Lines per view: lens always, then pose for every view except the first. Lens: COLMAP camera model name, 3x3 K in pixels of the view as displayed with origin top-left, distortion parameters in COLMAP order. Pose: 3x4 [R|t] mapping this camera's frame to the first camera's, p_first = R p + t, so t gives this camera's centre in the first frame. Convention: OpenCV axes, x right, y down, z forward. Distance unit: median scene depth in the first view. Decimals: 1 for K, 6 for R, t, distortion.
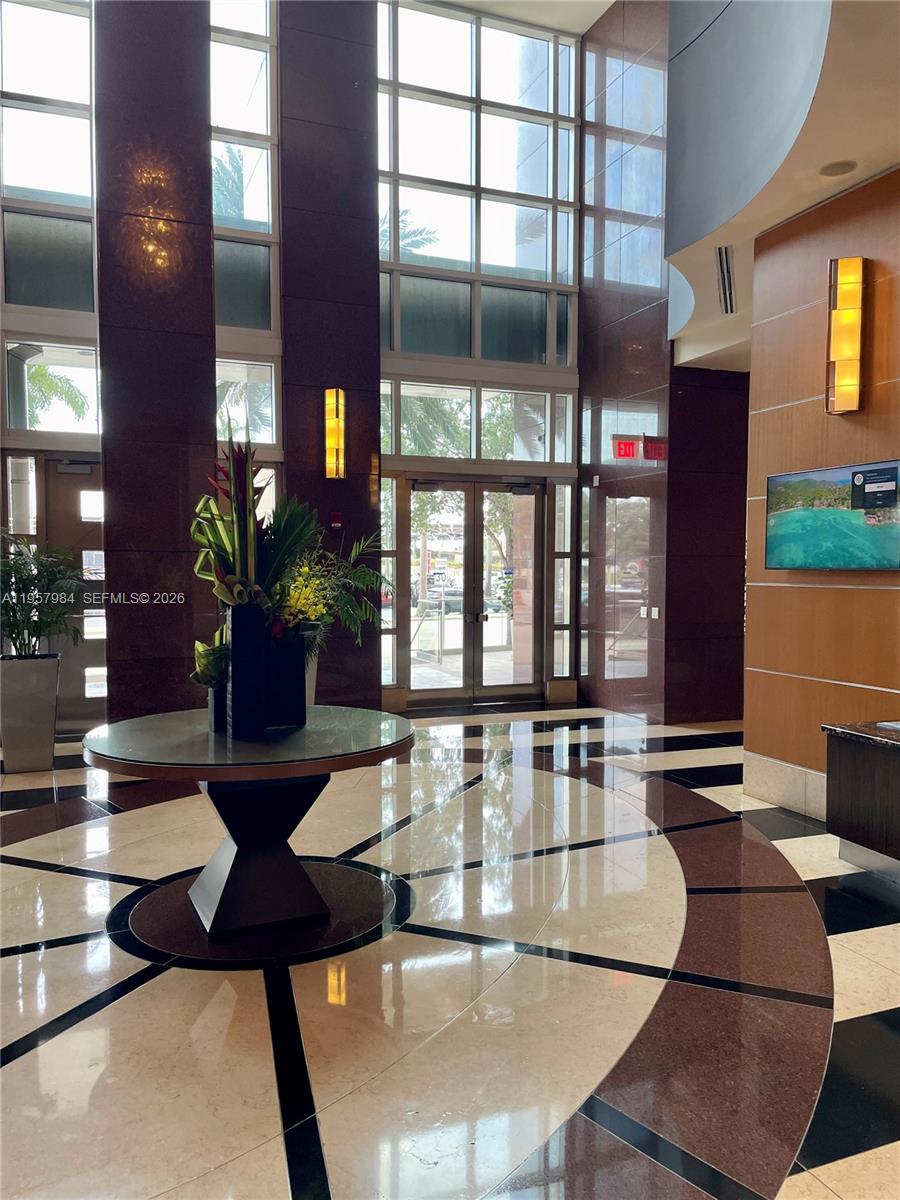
lens RADIAL K [[925.1, 0, 450.9], [0, 925.1, 606.8], [0, 0, 1]] dist [0.097535, -0.132742]
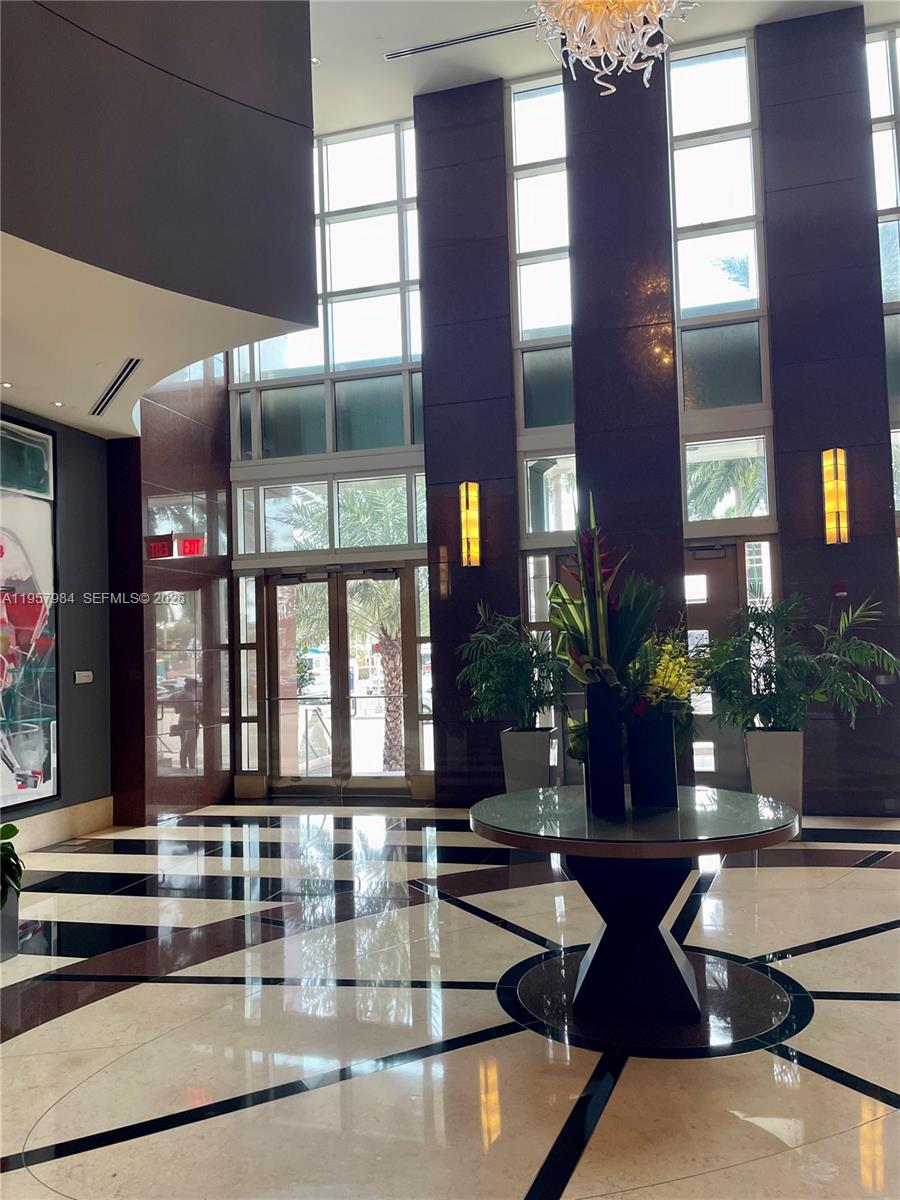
lens RADIAL K [[905.1, 0, 451.3], [0, 905.1, 617.8], [0, 0, 1]] dist [0.074656, -0.131264]
pose [[0.794438, -0.052851, -0.605042, 0.337055], [0.010386, 0.997243, -0.073474, -0.005052], [0.607257, 0.052087, 0.792796, 0.139066]]
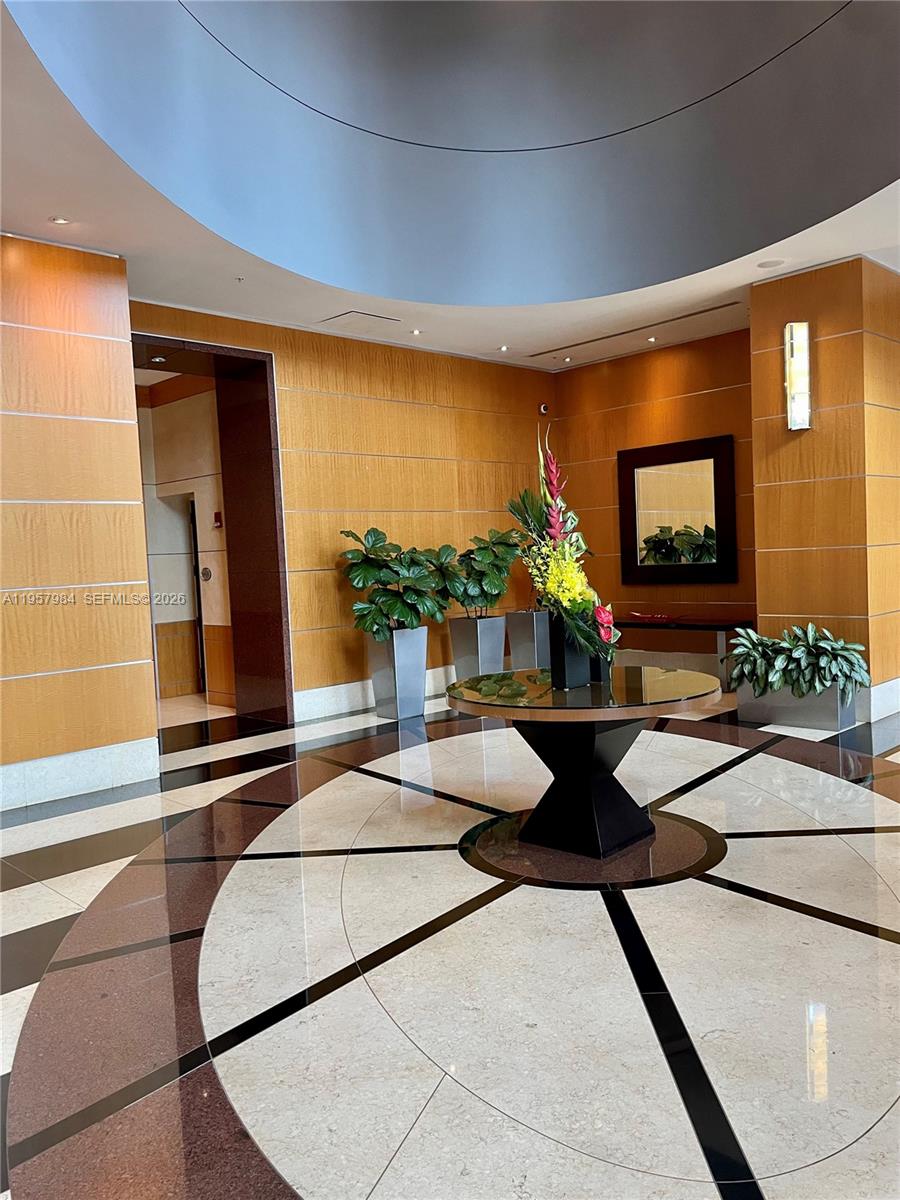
lens RADIAL K [[904.8, 0, 450.0], [0, 904.8, 600.0], [0, 0, 1]] dist [0.081697, -0.125612]
pose [[-0.922939, 0.058972, -0.380401, 0.363651], [0.030940, 0.996363, 0.079395, -0.065712], [0.383700, 0.061507, -0.921407, 1.945991]]
